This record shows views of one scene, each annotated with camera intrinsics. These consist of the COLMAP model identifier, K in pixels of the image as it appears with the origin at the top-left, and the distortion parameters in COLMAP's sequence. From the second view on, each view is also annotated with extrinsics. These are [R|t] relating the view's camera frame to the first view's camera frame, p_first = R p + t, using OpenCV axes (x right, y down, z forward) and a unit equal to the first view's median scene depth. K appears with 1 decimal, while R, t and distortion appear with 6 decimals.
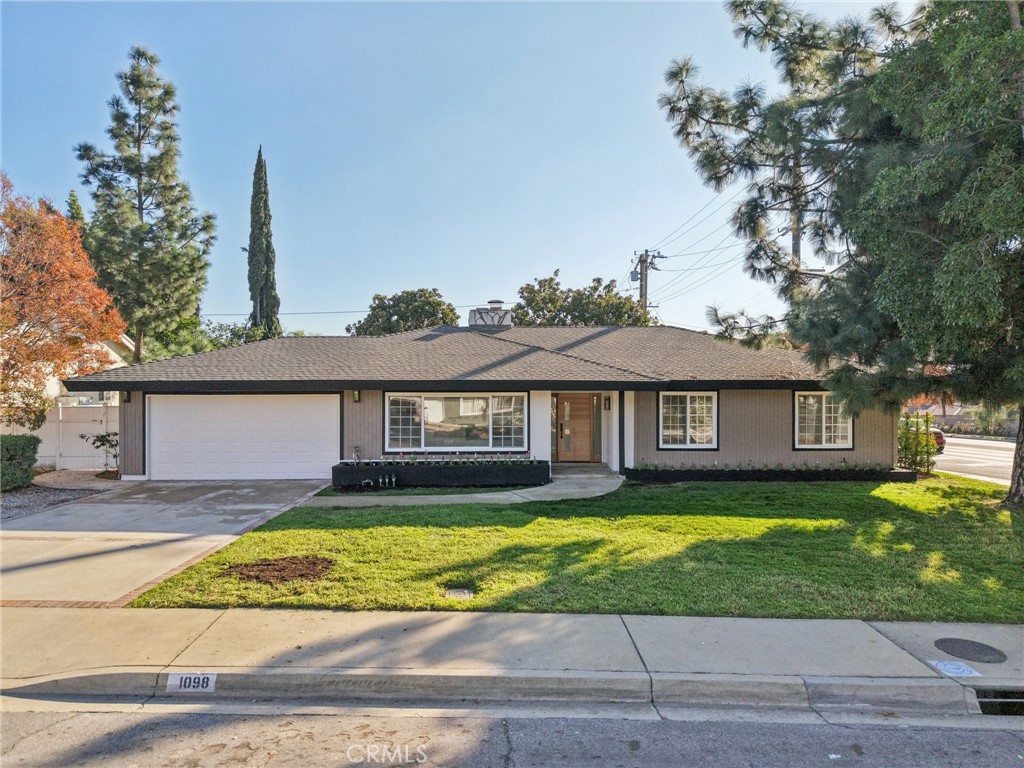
lens RADIAL K [[679.2, 0, 506.7], [0, 679.2, 380.4], [0, 0, 1]] dist [0.024254, -0.022215]
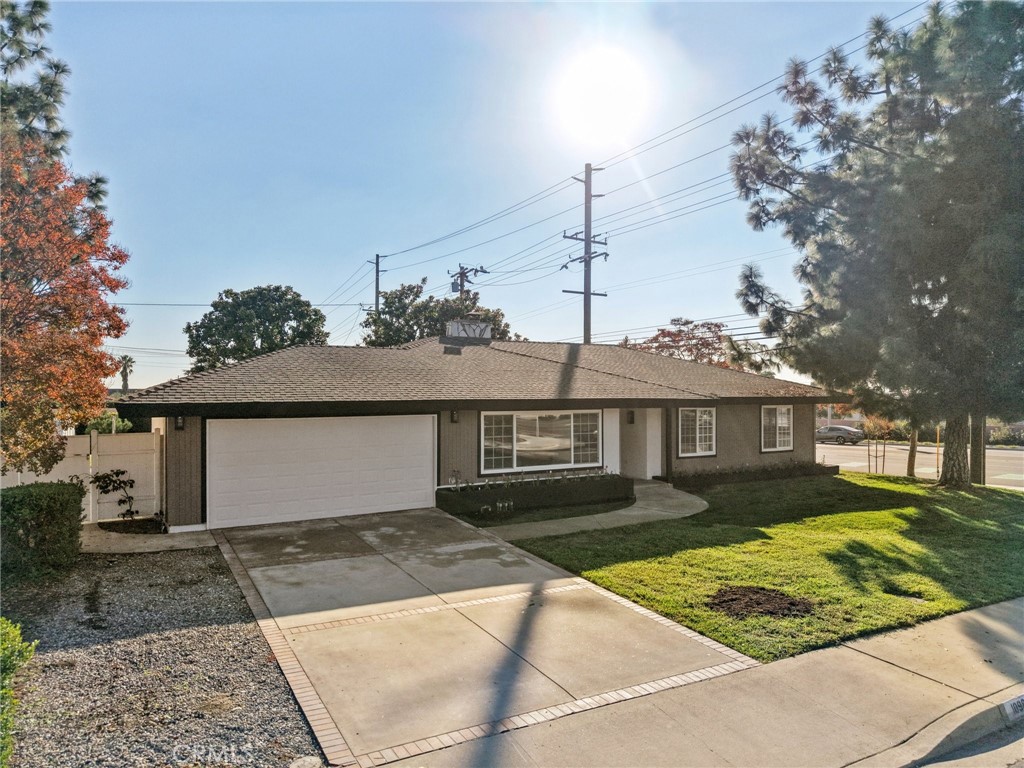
lens RADIAL K [[679.2, 0, 506.2], [0, 679.2, 385.8], [0, 0, 1]] dist [0.024254, -0.022215]
pose [[0.876062, 0.004195, 0.482180, -0.601138], [-0.006048, 0.999979, 0.002289, -0.020319], [-0.482160, -0.004922, 0.876069, 0.162246]]
